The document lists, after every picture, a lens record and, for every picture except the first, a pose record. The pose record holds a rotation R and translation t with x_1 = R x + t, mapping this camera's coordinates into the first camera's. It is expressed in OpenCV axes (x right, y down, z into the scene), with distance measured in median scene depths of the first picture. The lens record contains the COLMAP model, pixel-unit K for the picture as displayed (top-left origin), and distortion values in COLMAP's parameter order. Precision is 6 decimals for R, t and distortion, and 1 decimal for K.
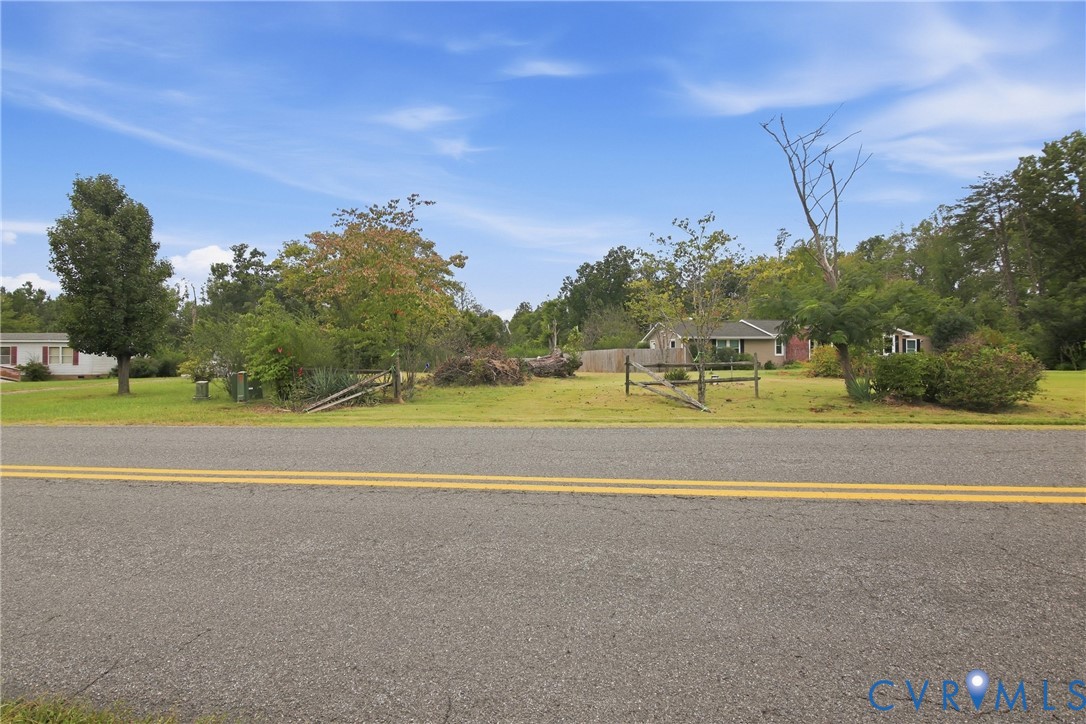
lens RADIAL K [[485.7, 0, 568.7], [0, 485.7, 360.3], [0, 0, 1]] dist [-0.018783, -0.000035]
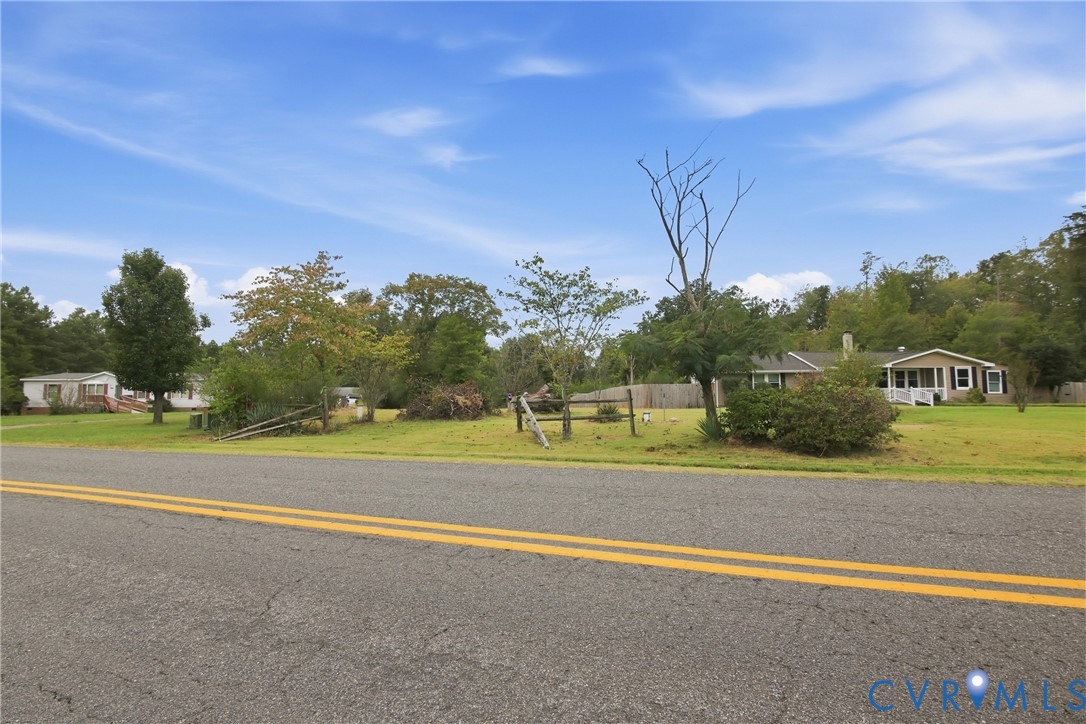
lens RADIAL K [[485.7, 0, 568.7], [0, 485.7, 360.3], [0, 0, 1]] dist [-0.018783, -0.000035]
pose [[0.977928, -0.015205, -0.208388, 0.323483], [0.000017, 0.997354, -0.072694, -0.001352], [0.208942, 0.071086, 0.975341, 0.012652]]
